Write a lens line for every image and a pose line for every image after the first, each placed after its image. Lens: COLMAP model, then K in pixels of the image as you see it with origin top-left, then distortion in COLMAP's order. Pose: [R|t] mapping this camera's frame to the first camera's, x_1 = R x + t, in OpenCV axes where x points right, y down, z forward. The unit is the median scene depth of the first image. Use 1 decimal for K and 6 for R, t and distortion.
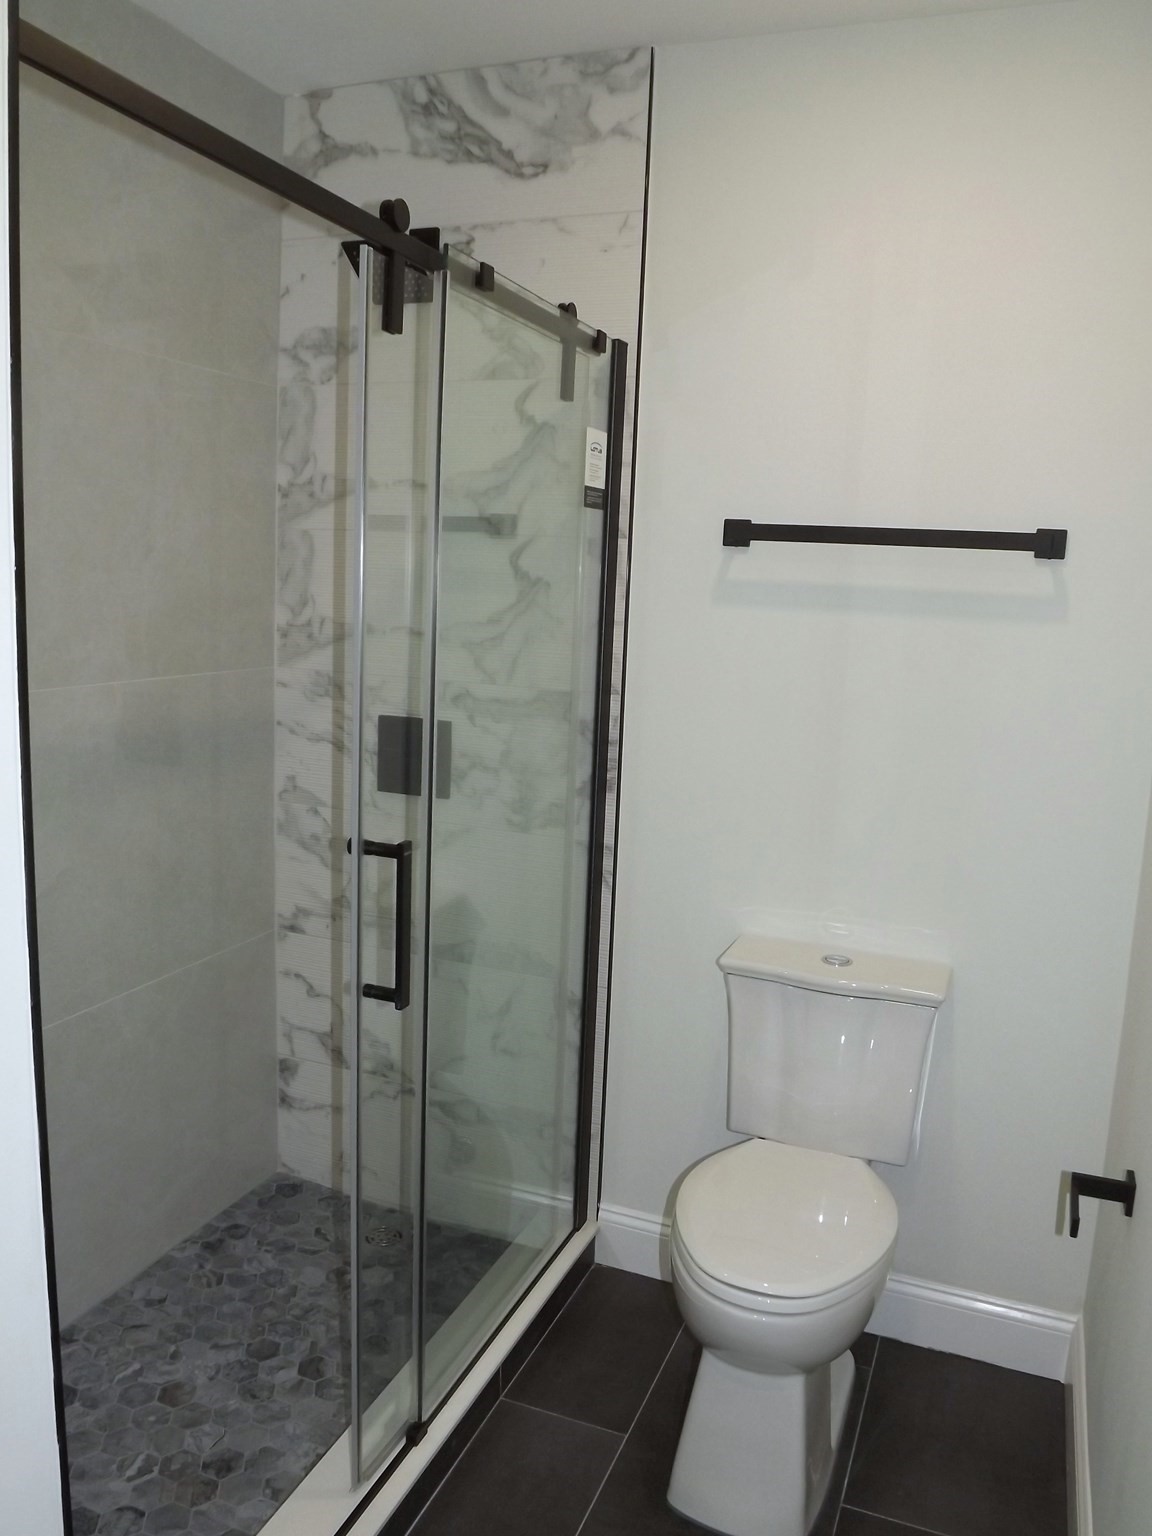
lens RADIAL K [[1109.6, 0, 576.0], [0, 1109.6, 768.0], [0, 0, 1]] dist [-0.053591, 0.001300]
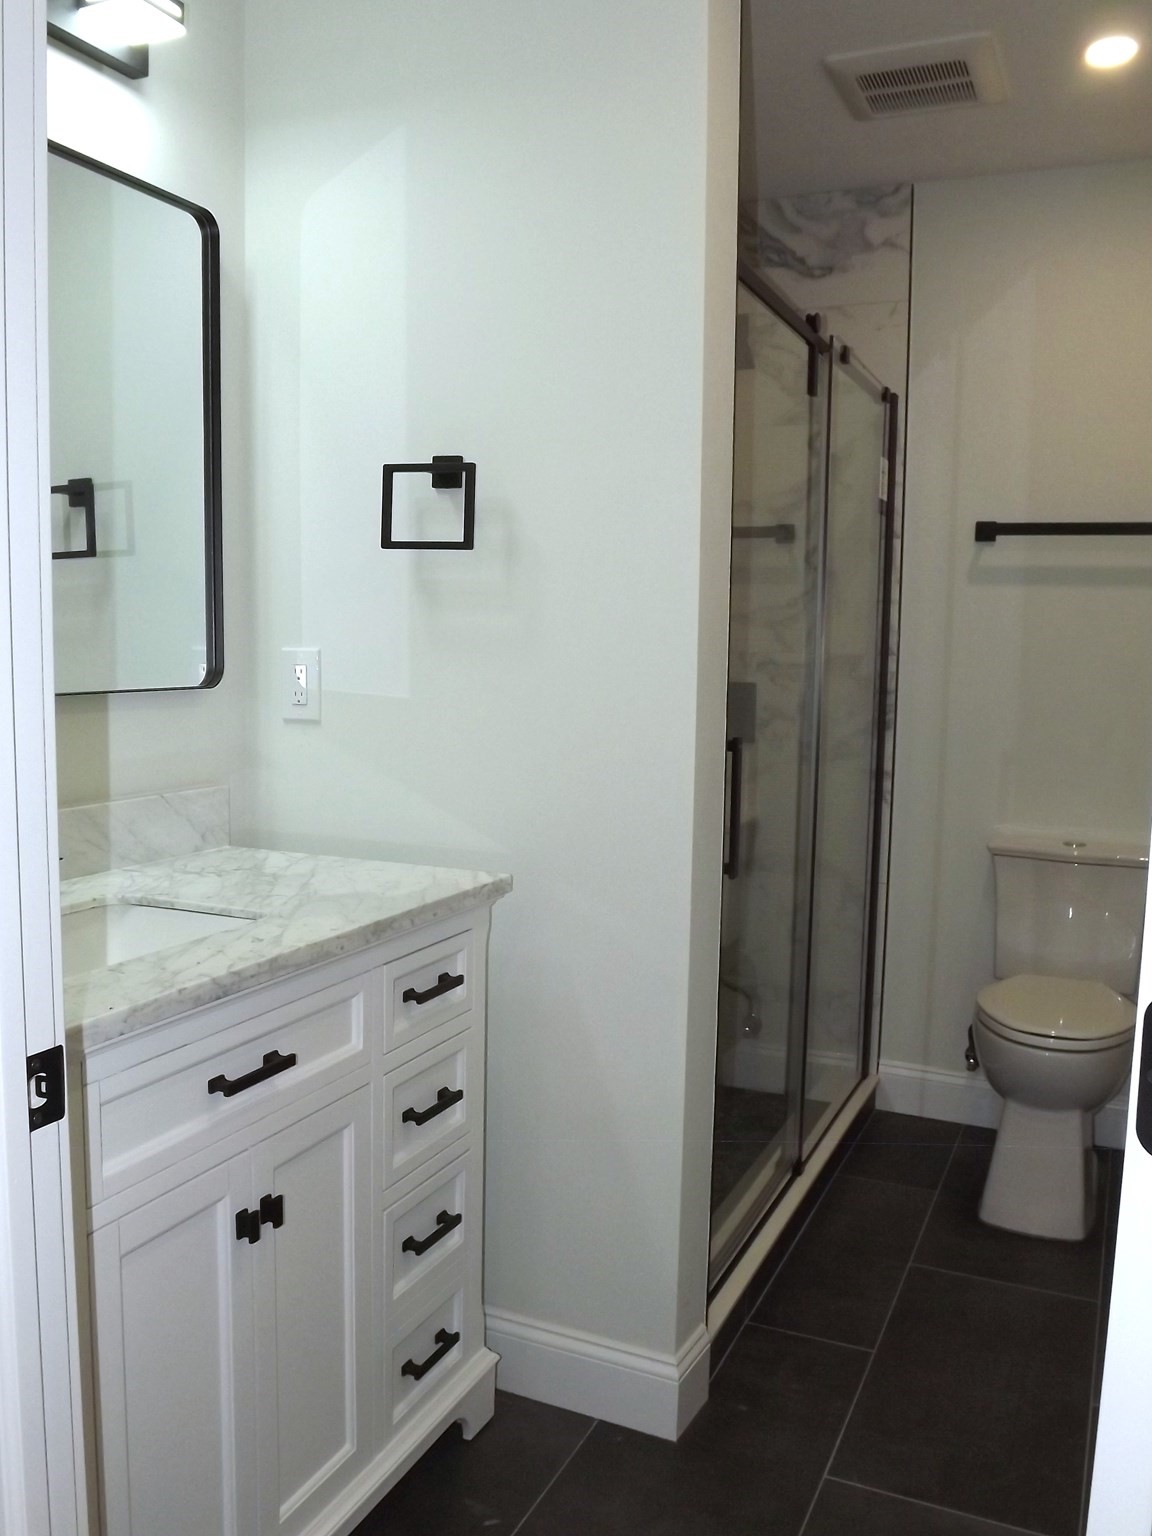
lens RADIAL K [[1228.6, 0, 542.2], [0, 1228.6, 779.3], [0, 0, 1]] dist [-0.061179, 0.000629]
pose [[0.997921, -0.013559, -0.063014, -0.297846], [0.009598, 0.997984, -0.062743, 0.172426], [0.063737, 0.062008, 0.996038, -0.481362]]
